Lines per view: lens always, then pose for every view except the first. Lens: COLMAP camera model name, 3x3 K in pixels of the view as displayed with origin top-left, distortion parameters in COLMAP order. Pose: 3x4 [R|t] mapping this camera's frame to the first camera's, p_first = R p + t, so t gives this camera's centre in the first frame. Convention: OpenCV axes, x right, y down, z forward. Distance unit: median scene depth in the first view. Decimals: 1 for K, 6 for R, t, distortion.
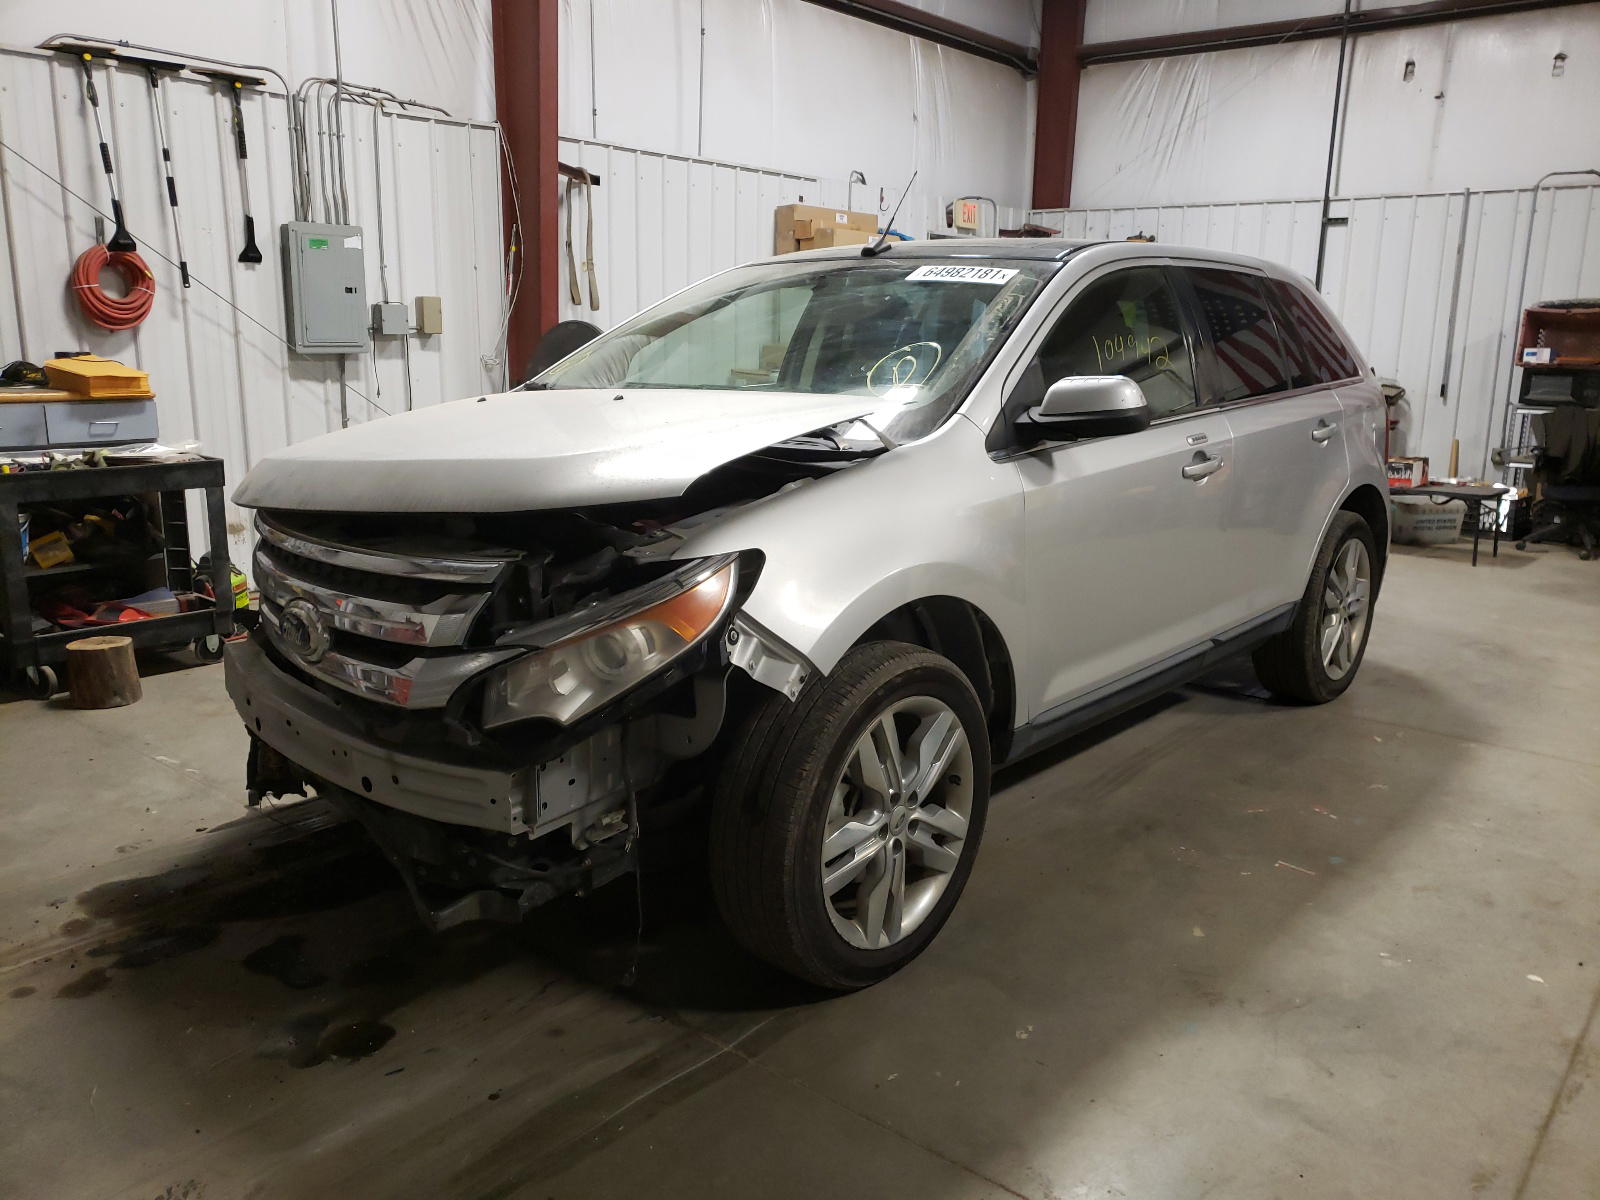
lens RADIAL K [[1238.3, 0, 826.2], [0, 1238.3, 586.5], [0, 0, 1]] dist [0.029911, -0.002167]
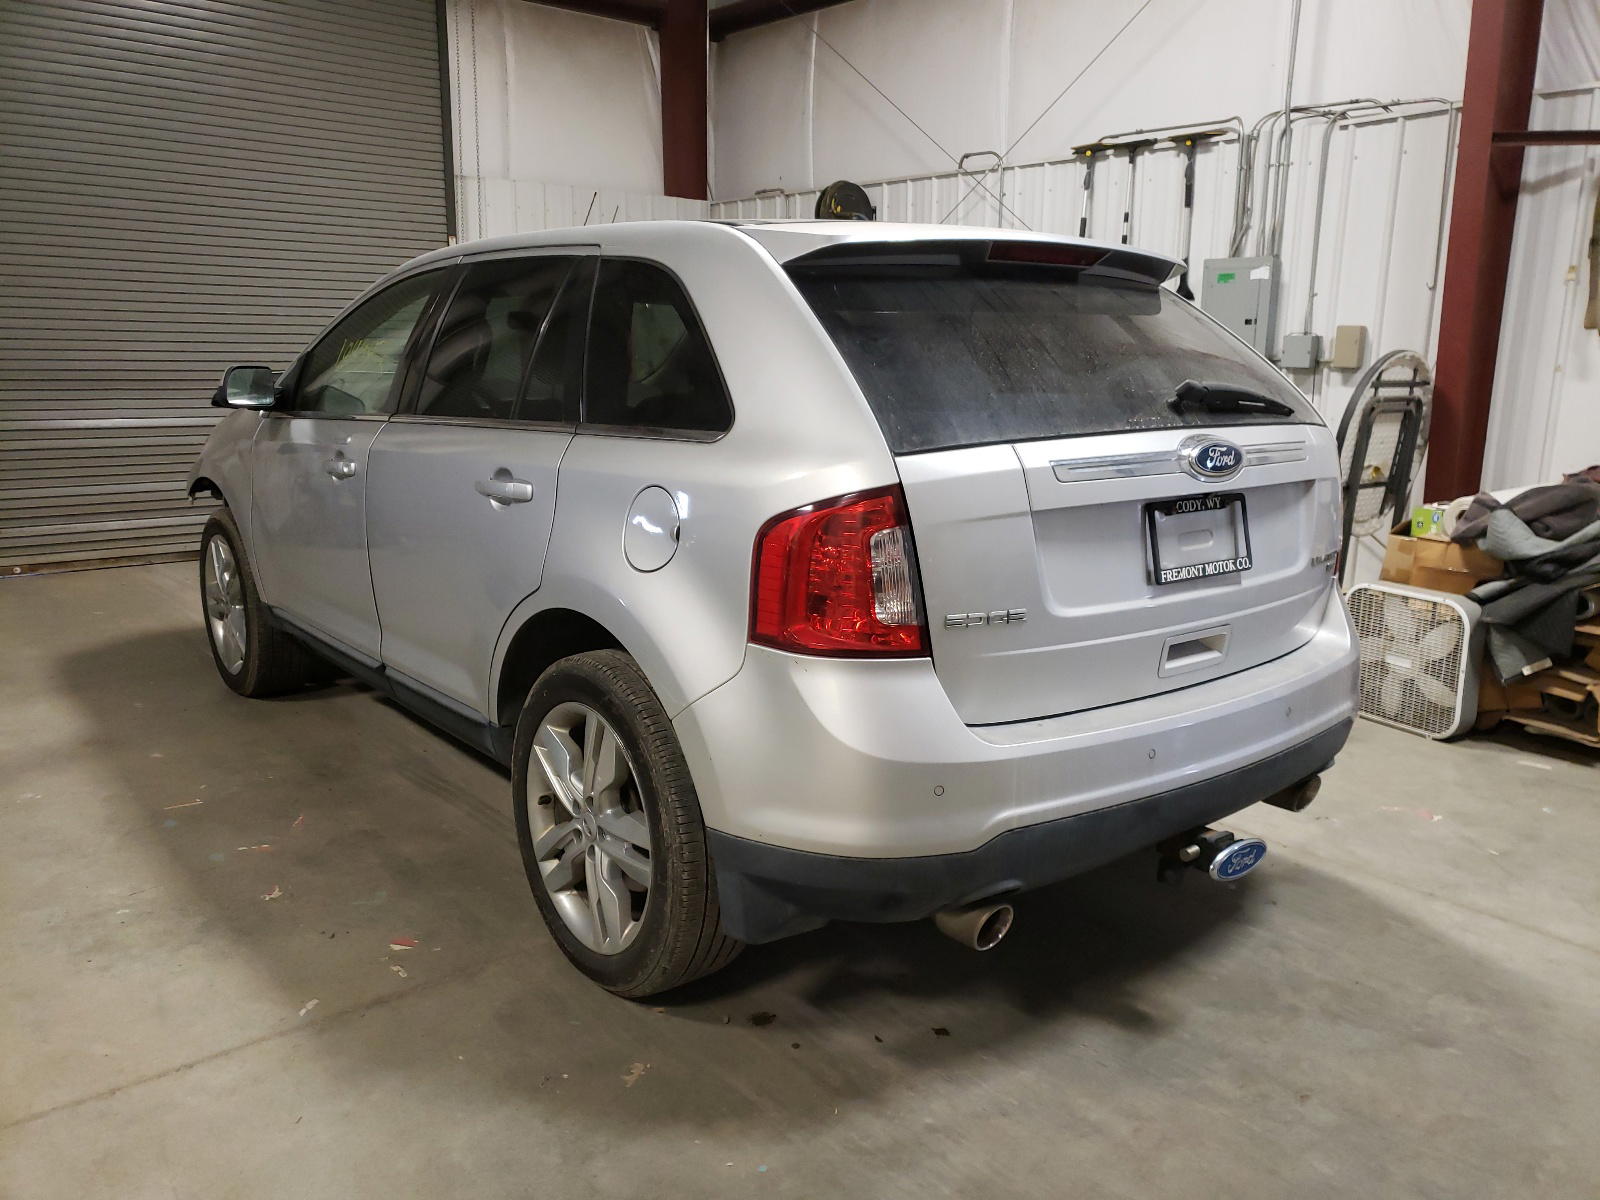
lens RADIAL K [[1249.6, 0, 800.0], [0, 1249.6, 600.0], [0, 0, 1]] dist [0.027102, 0.003064]
pose [[-0.199236, 0.178763, -0.963508, 0.754479], [-0.219097, 0.950205, 0.221601, -0.184718], [0.955145, 0.255253, -0.150149, 0.939052]]
